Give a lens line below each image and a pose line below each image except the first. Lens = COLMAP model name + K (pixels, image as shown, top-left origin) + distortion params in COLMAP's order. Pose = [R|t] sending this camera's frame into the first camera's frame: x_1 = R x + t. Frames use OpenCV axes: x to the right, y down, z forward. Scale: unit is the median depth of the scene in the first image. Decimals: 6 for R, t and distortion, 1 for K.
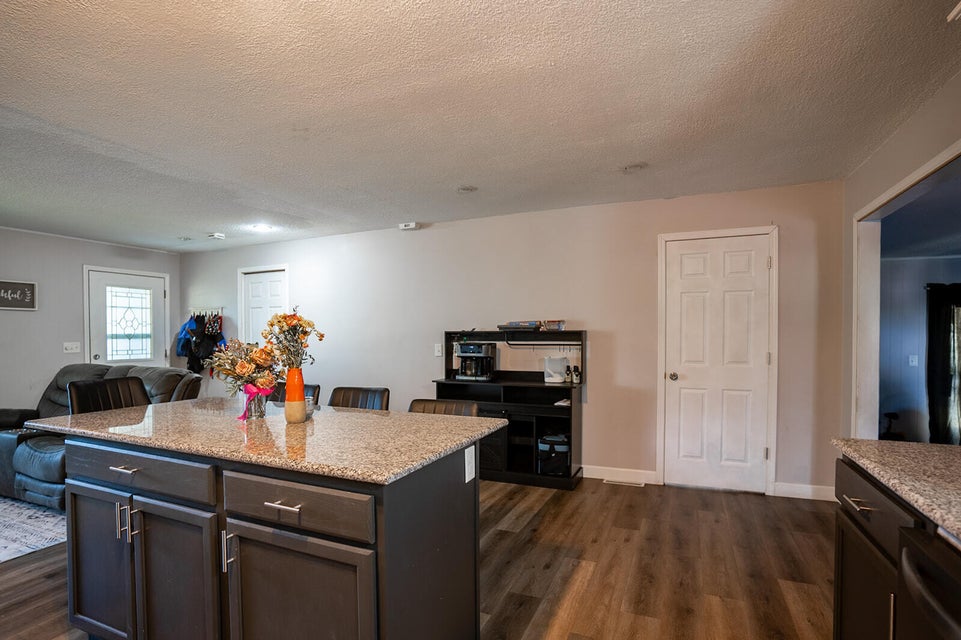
lens RADIAL K [[477.9, 0, 470.5], [0, 477.9, 347.1], [0, 0, 1]] dist [-0.072793, 0.032089]
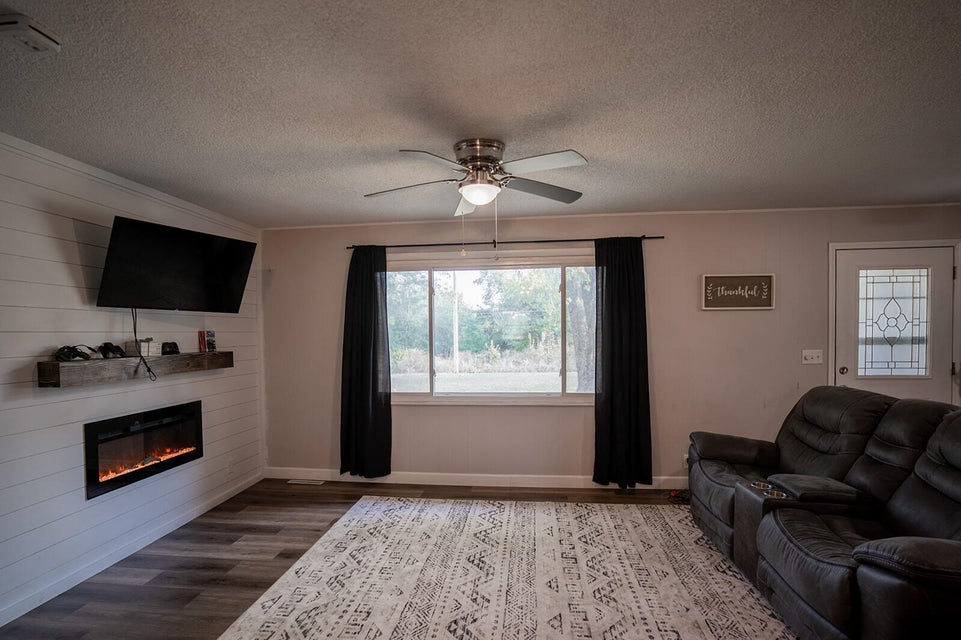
lens RADIAL K [[477.9, 0, 470.5], [0, 477.9, 347.1], [0, 0, 1]] dist [-0.072793, 0.032089]
pose [[0.276324, 0.022117, -0.960810, -0.273877], [-0.015308, 0.999710, 0.018610, -0.018154], [0.960943, 0.009565, 0.276583, 0.238710]]
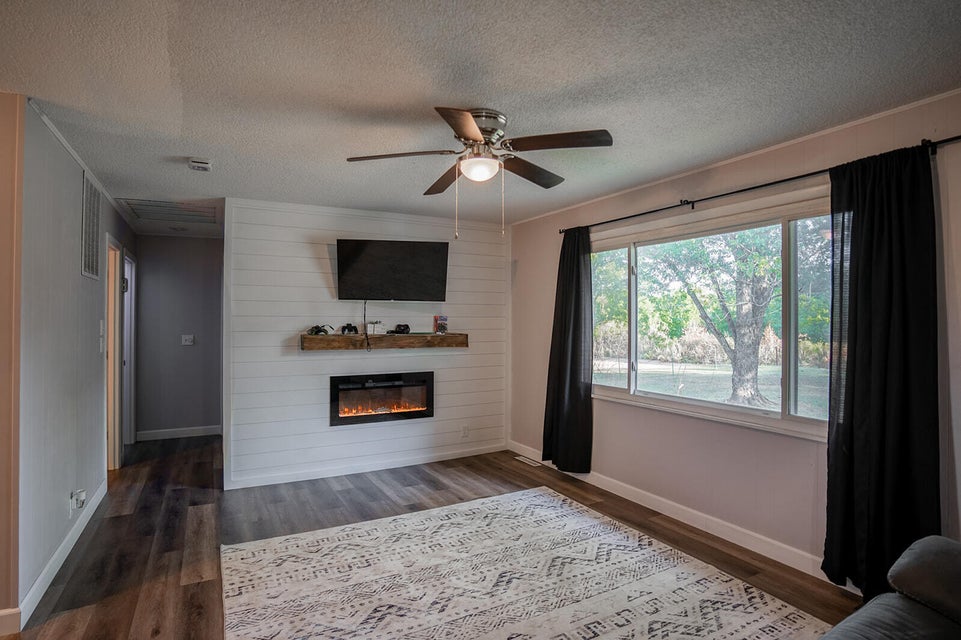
lens RADIAL K [[486.2, 0, 463.8], [0, 486.2, 318.1], [0, 0, 1]] dist [-0.054697, 0.001141]
pose [[-0.620028, -0.005407, -0.784561, -0.369448], [-0.024539, 0.999621, 0.012504, -0.030889], [0.784196, 0.027006, -0.619925, 0.627326]]
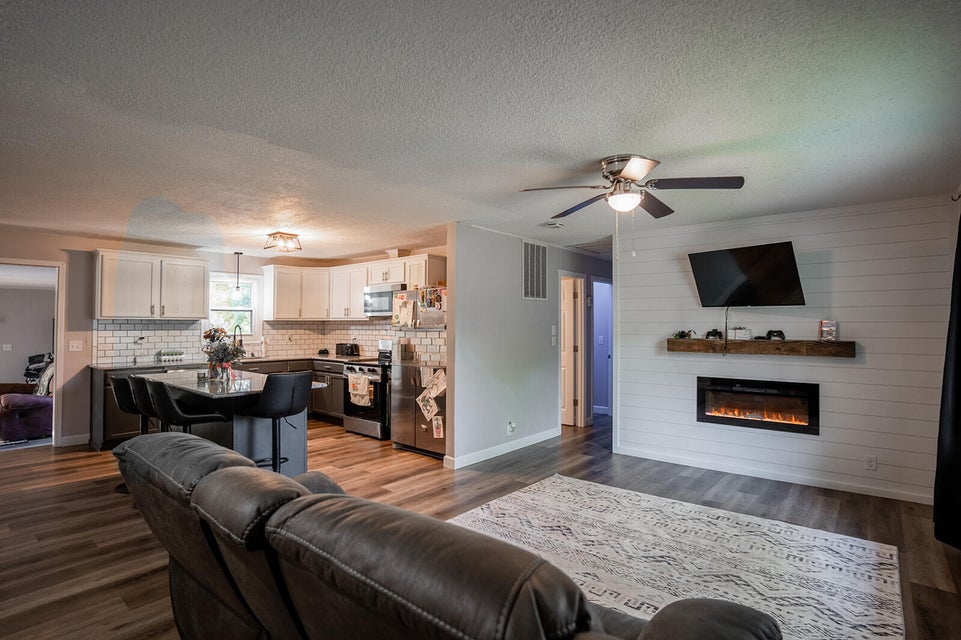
lens RADIAL K [[493.4, 0, 471.5], [0, 493.4, 309.0], [0, 0, 1]] dist [-0.083013, 0.036551]
pose [[-0.959103, 0.005769, 0.282998, -0.701568], [0.004509, 0.999977, -0.005103, -0.040056], [-0.283021, -0.003619, -0.959107, 0.921392]]
